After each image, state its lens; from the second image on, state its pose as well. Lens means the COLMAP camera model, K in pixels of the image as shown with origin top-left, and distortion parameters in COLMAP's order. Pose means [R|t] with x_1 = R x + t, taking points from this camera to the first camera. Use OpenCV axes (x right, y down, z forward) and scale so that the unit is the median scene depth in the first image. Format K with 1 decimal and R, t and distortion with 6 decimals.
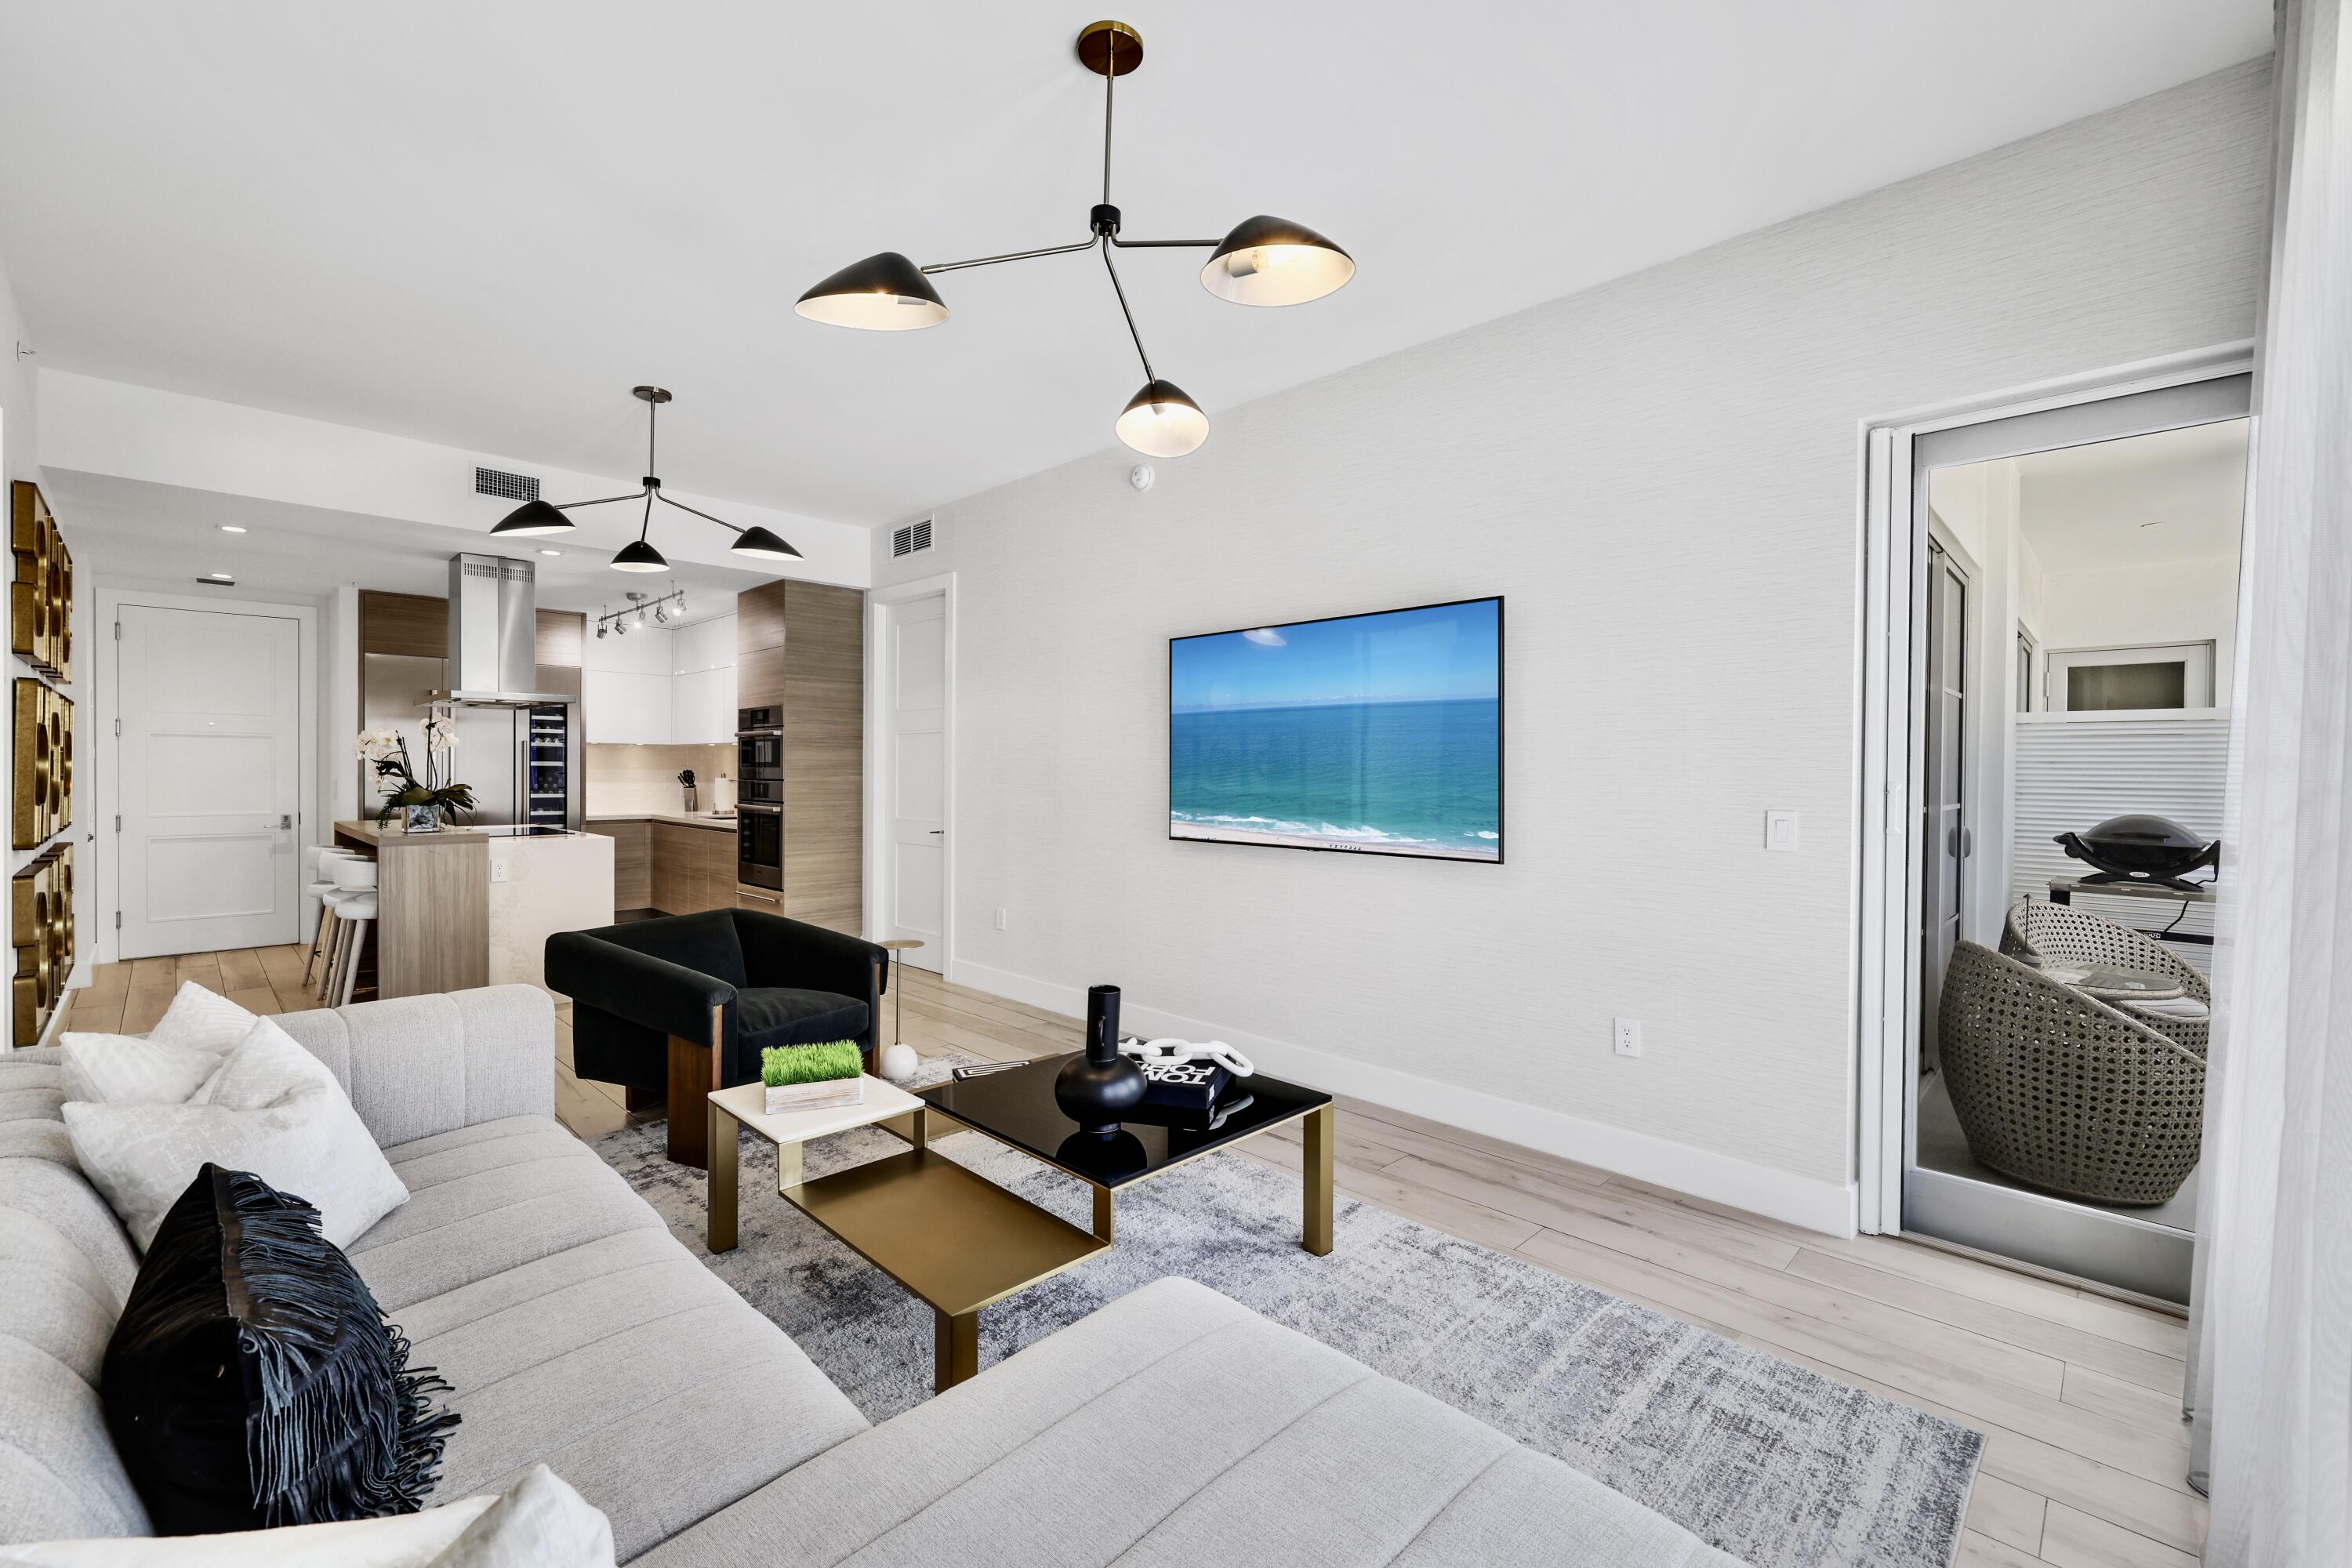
lens RADIAL K [[976.6, 0, 1176.0], [0, 976.6, 784.0], [0, 0, 1]] dist [-0.000819, -0.000023]
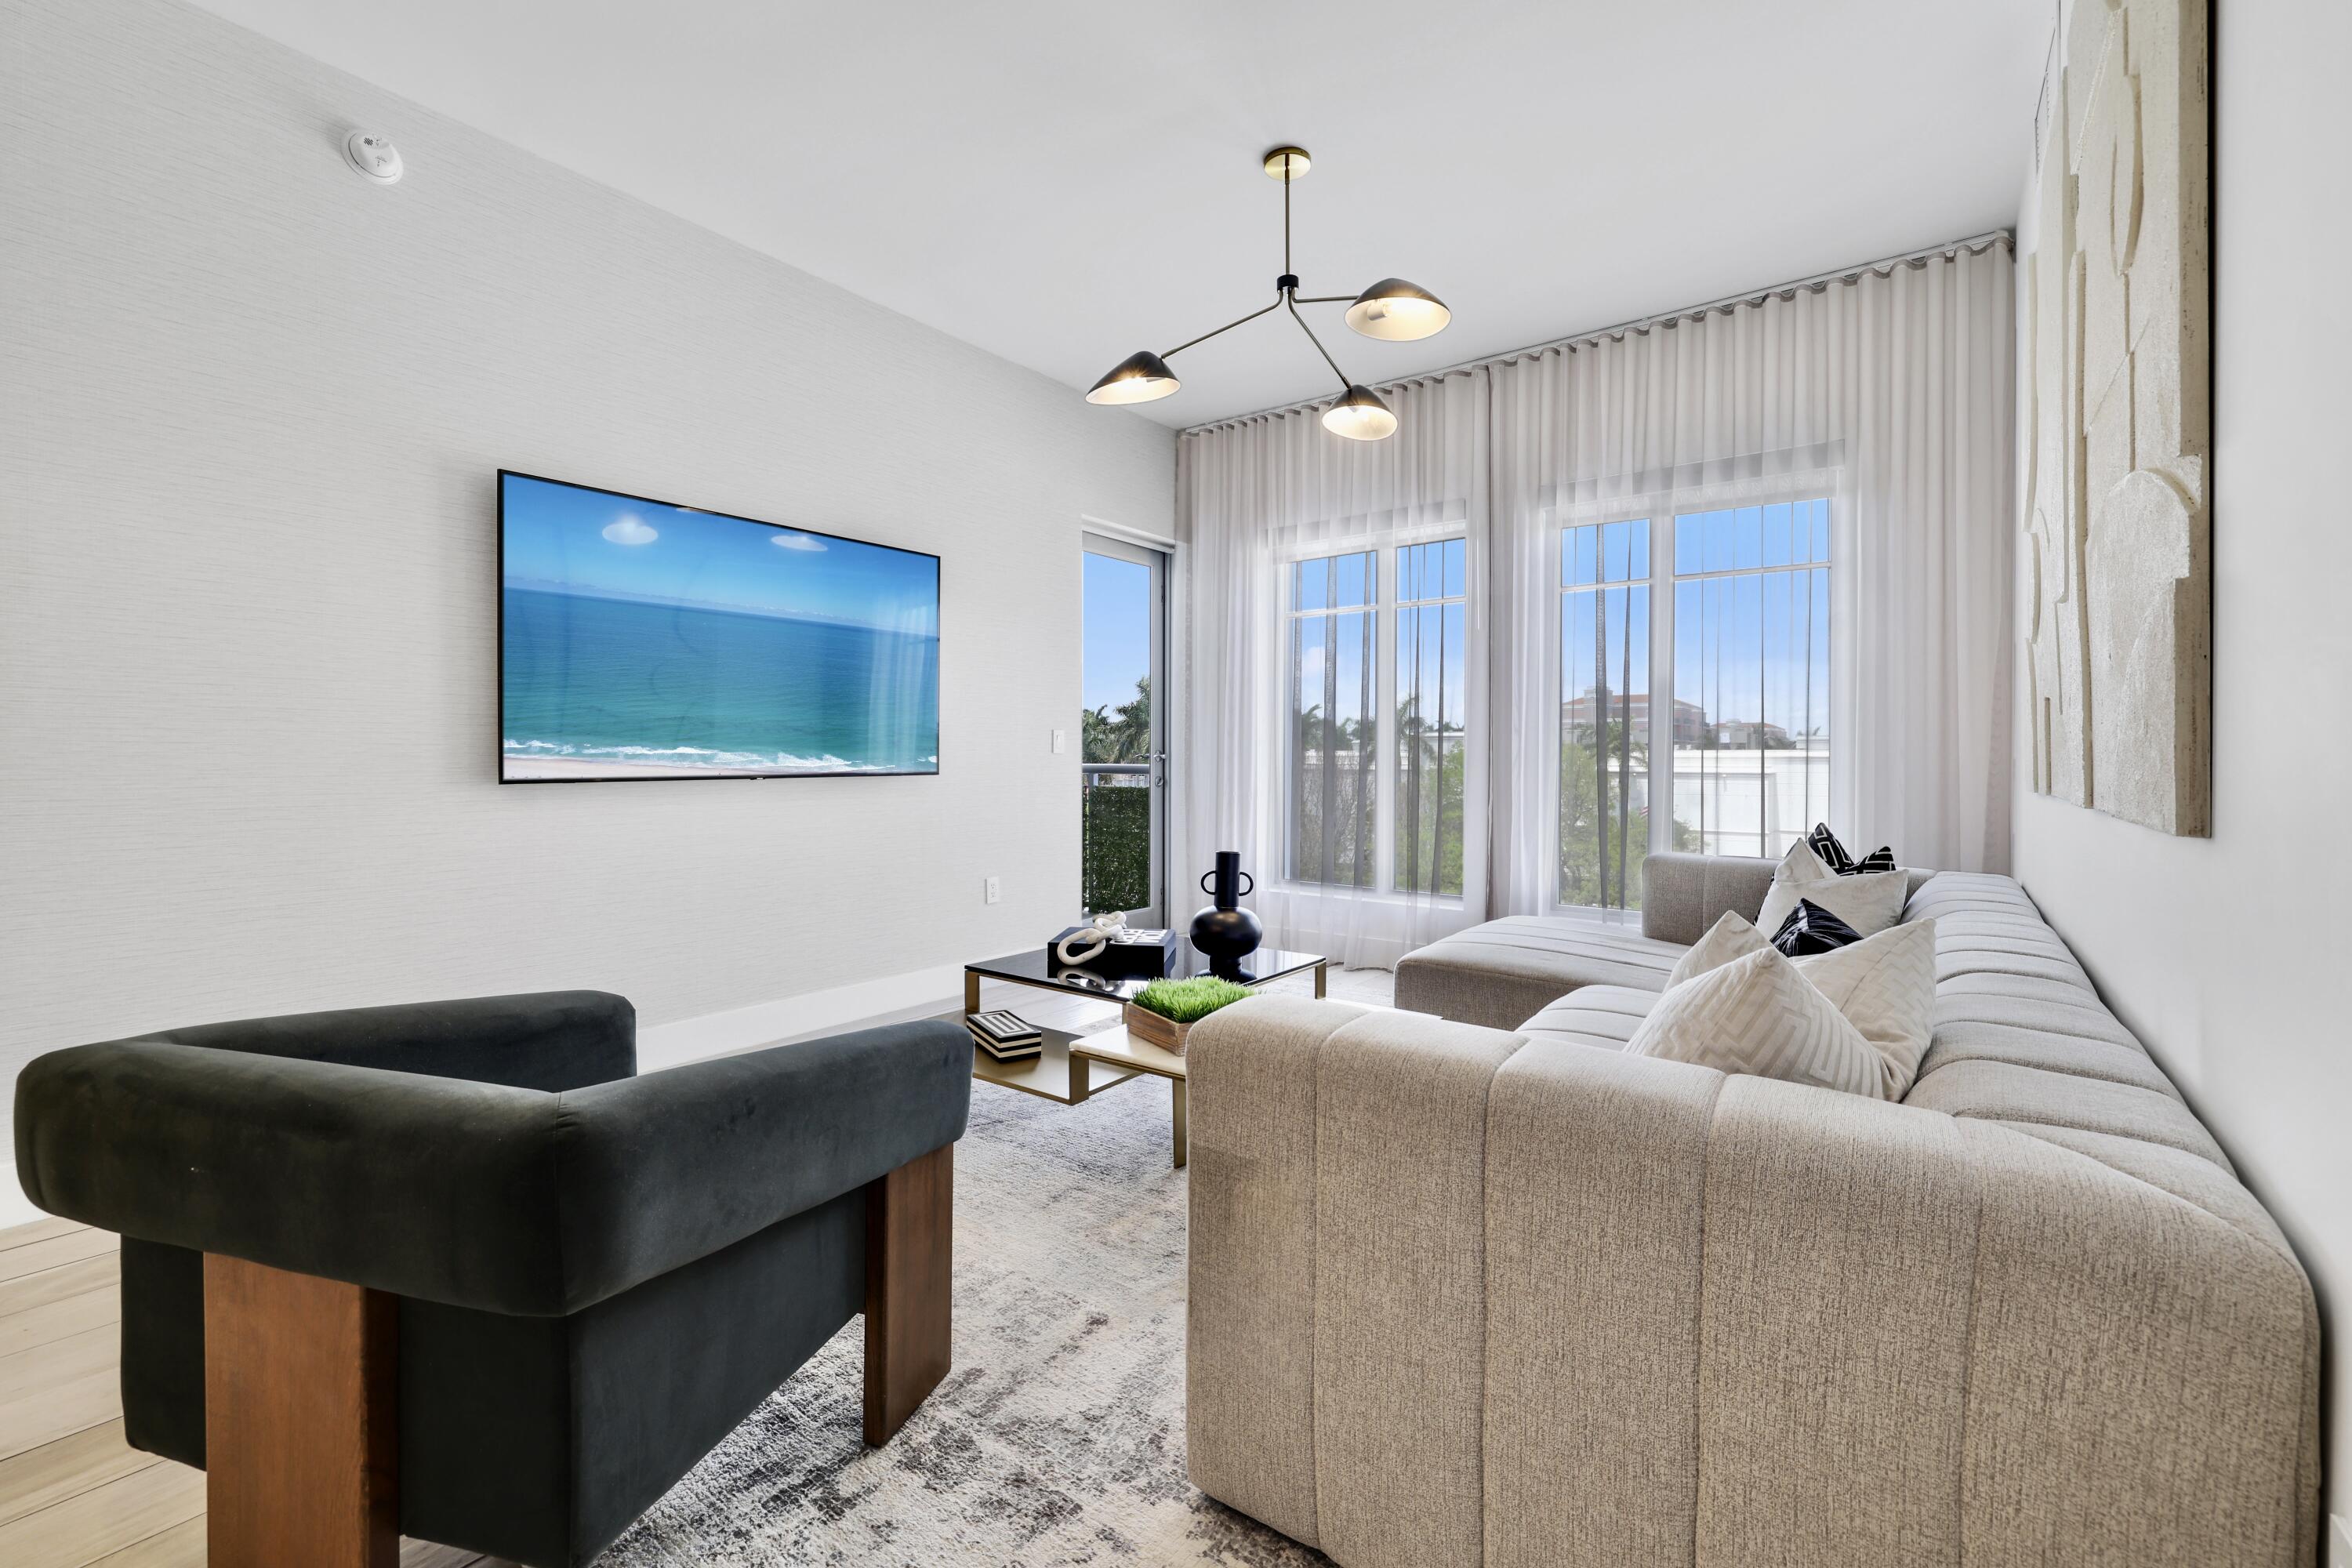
lens RADIAL K [[961.4, 0, 1209.3], [0, 961.4, 763.8], [0, 0, 1]] dist [0.011066, 0.000175]
pose [[-0.140586, -0.009832, 0.990020, -0.653502], [0.005987, 0.999924, 0.010781, 0.035531], [-0.990050, 0.007443, -0.140516, 0.595196]]
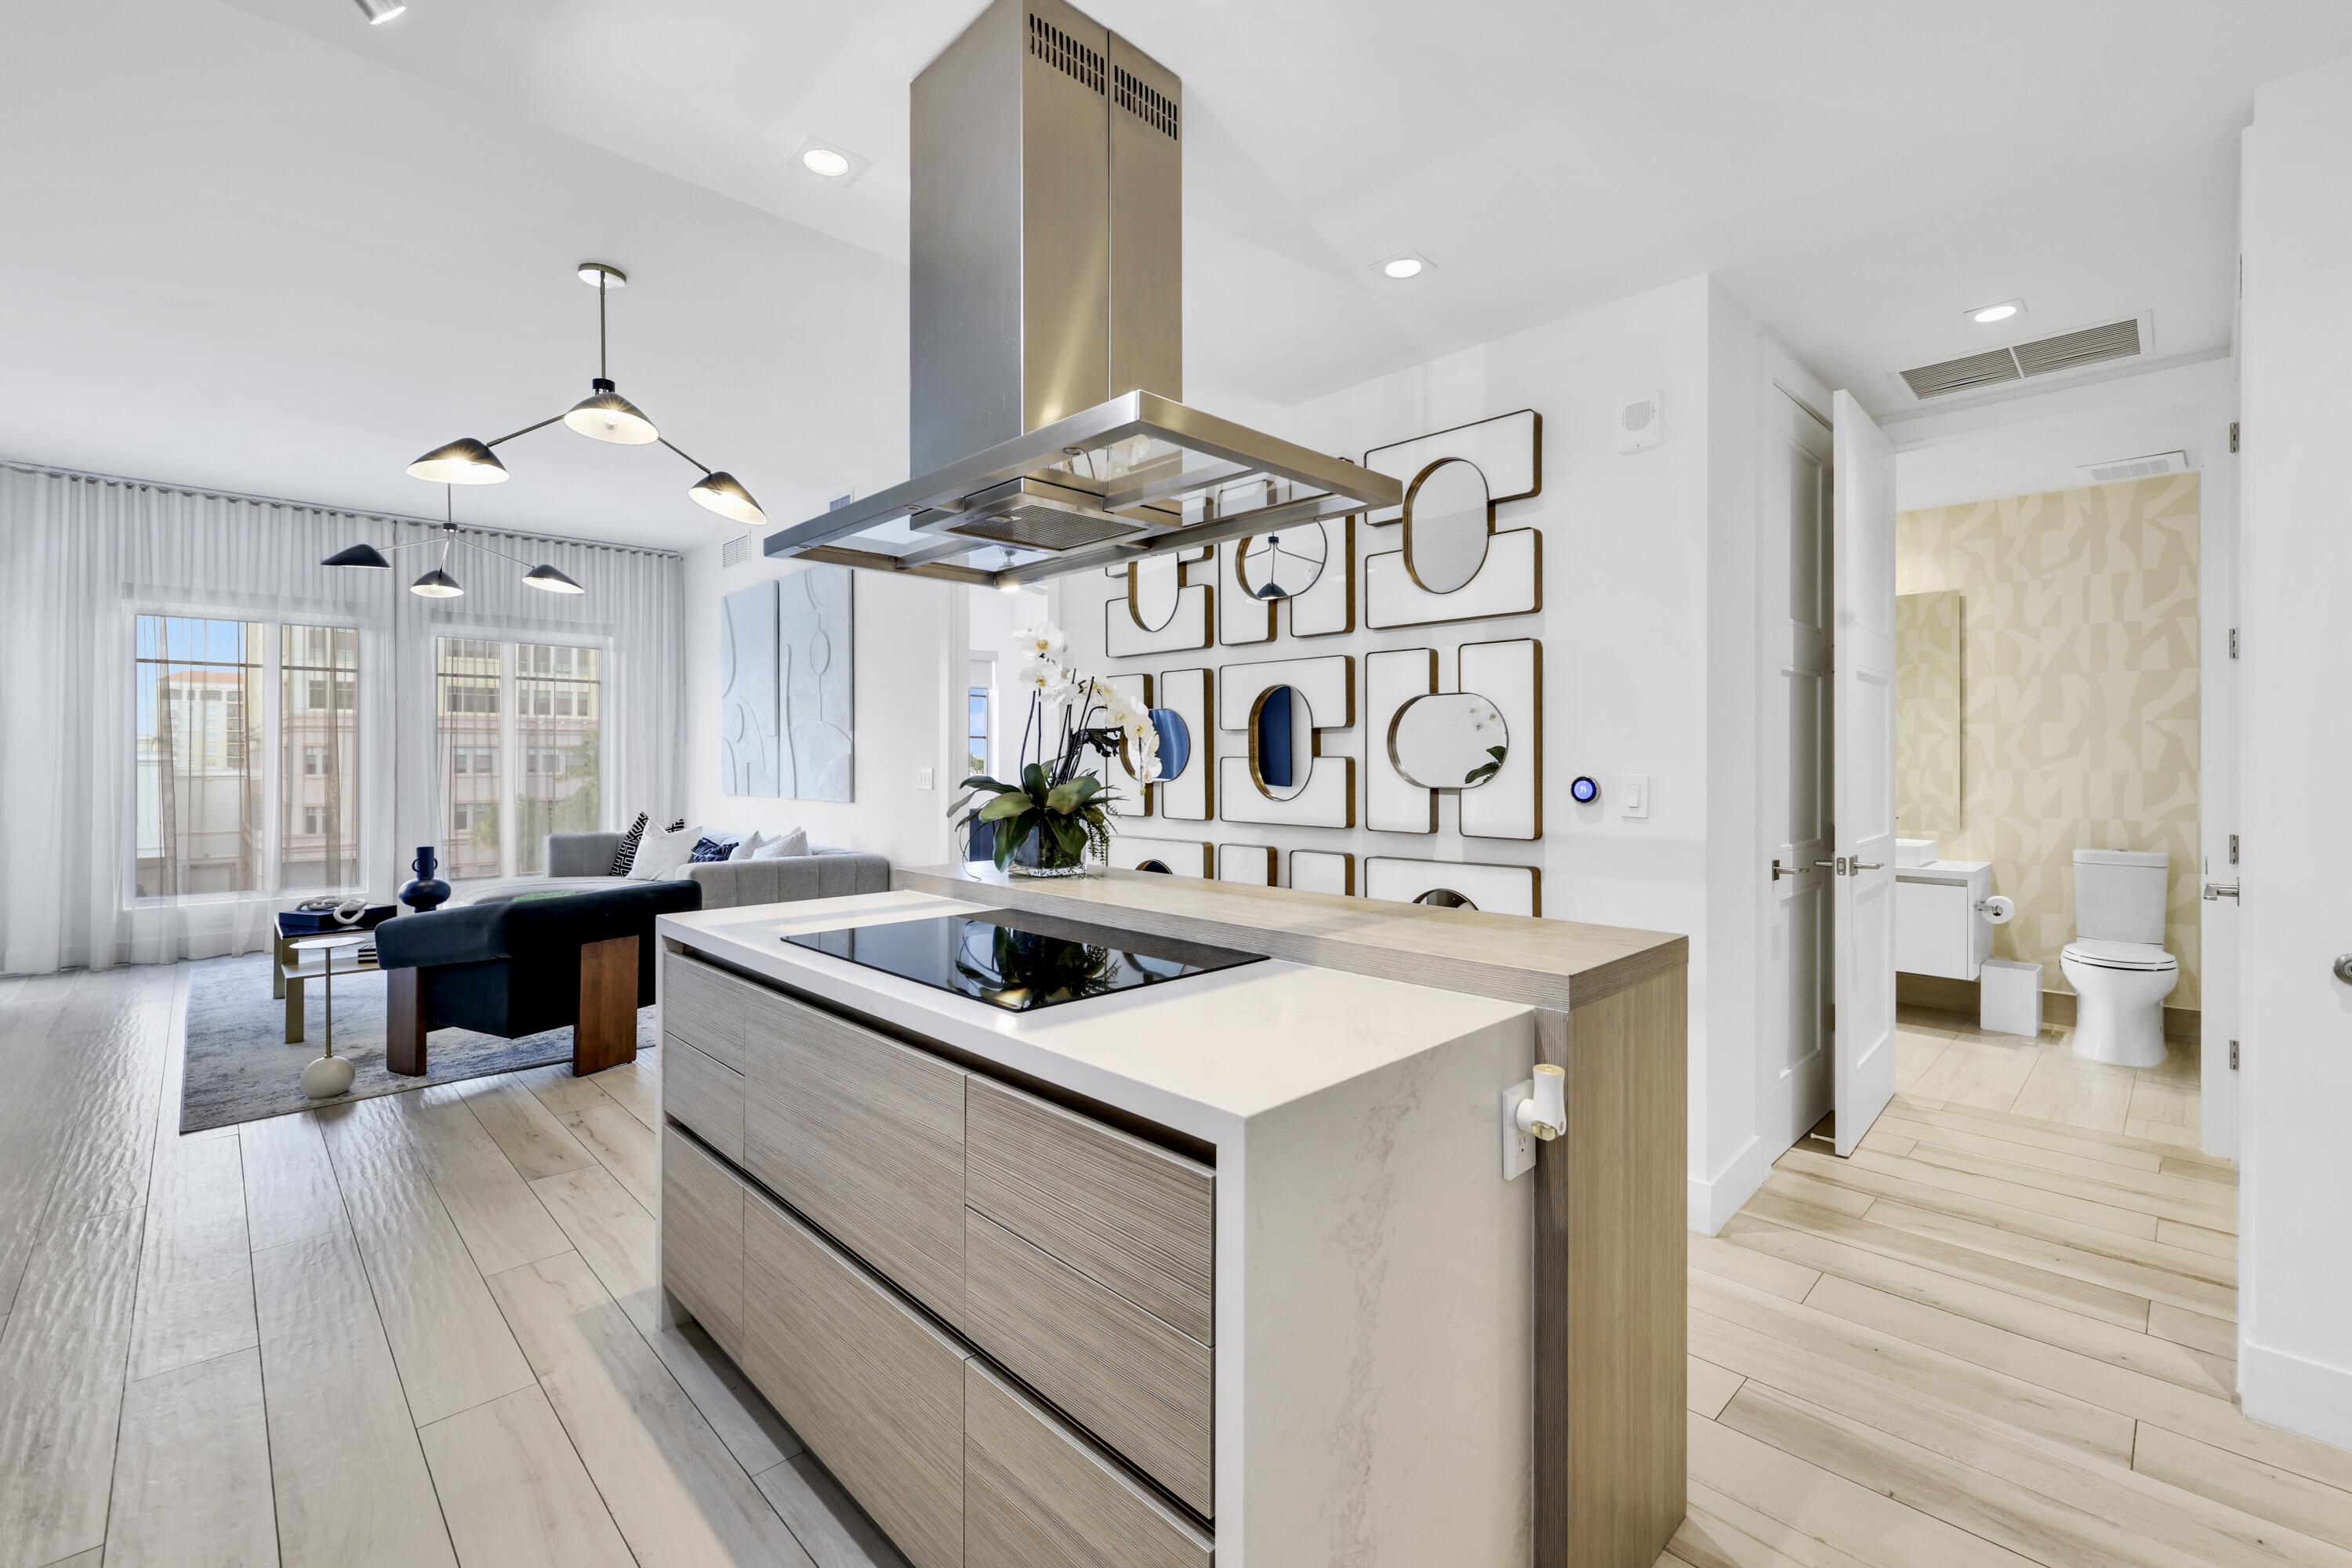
lens RADIAL K [[1006.0, 0, 1142.6], [0, 1006.0, 770.6], [0, 0, 1]] dist [0.047284, 0.000081]
pose [[-0.999259, -0.002299, 0.038409, -0.884708], [-0.000940, 0.999374, 0.035354, -0.026350], [-0.038466, 0.035291, -0.998636, 1.574404]]
